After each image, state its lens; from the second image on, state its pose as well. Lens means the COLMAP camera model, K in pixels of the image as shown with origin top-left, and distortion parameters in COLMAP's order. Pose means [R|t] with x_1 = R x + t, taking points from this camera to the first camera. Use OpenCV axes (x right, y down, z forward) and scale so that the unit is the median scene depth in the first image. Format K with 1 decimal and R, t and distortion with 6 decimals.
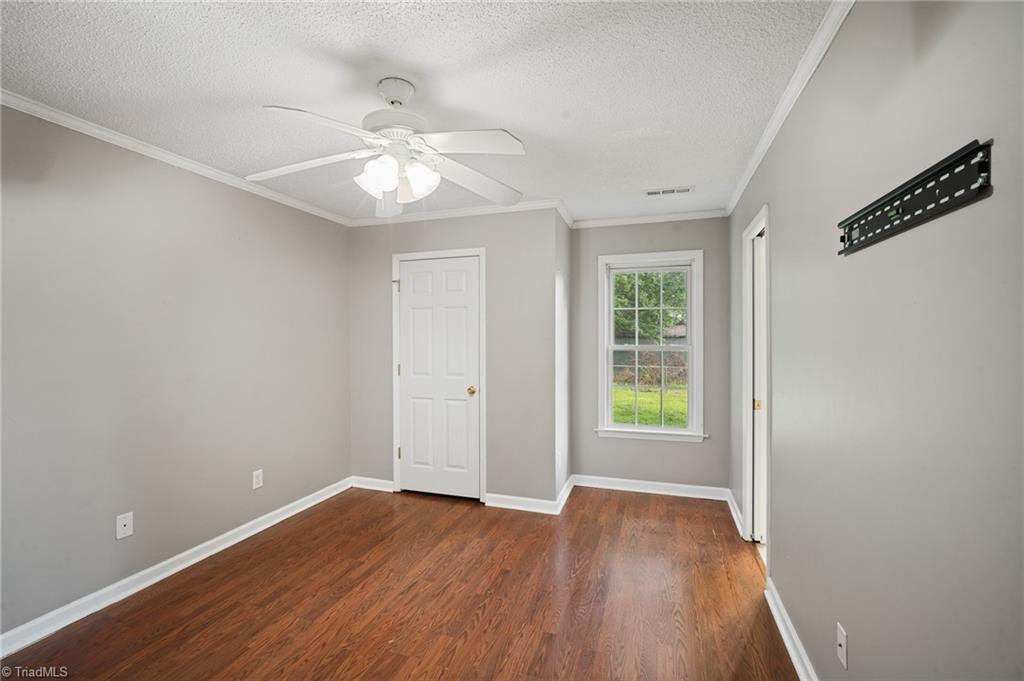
lens RADIAL K [[449.2, 0, 512.0], [0, 449.2, 340.5], [0, 0, 1]] dist [-0.008326, 0.000195]
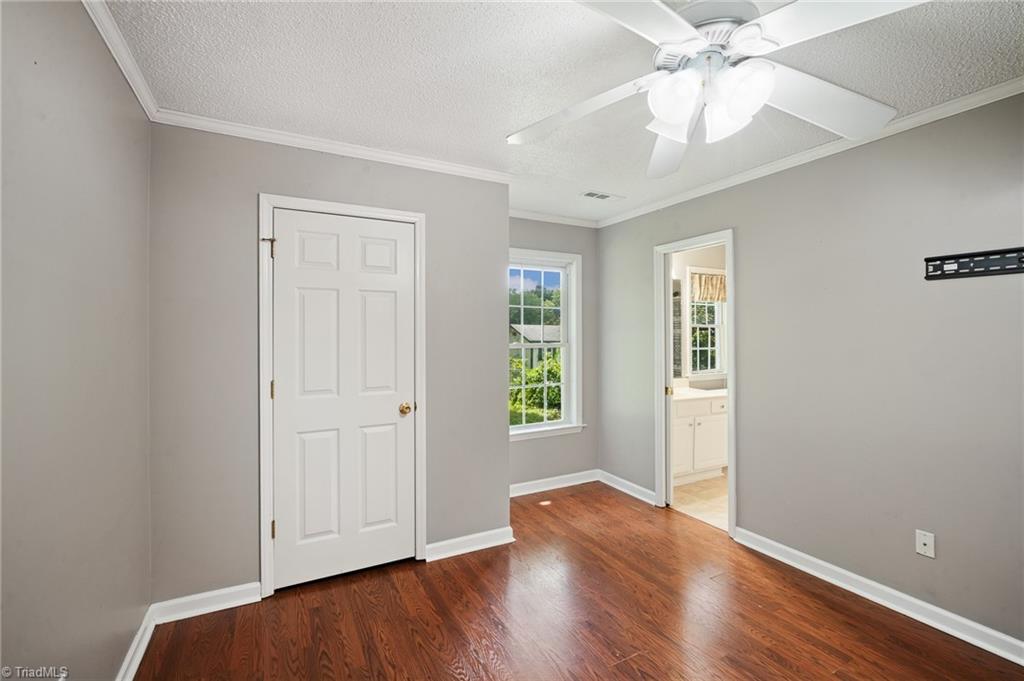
lens RADIAL K [[441.5, 0, 511.5], [0, 441.5, 336.5], [0, 0, 1]] dist [-0.009758, 0.000358]
pose [[0.692015, 0.001513, 0.721882, -0.479681], [0.011385, 0.999851, -0.013010, 0.007129], [-0.721794, 0.017221, 0.691894, 0.386502]]
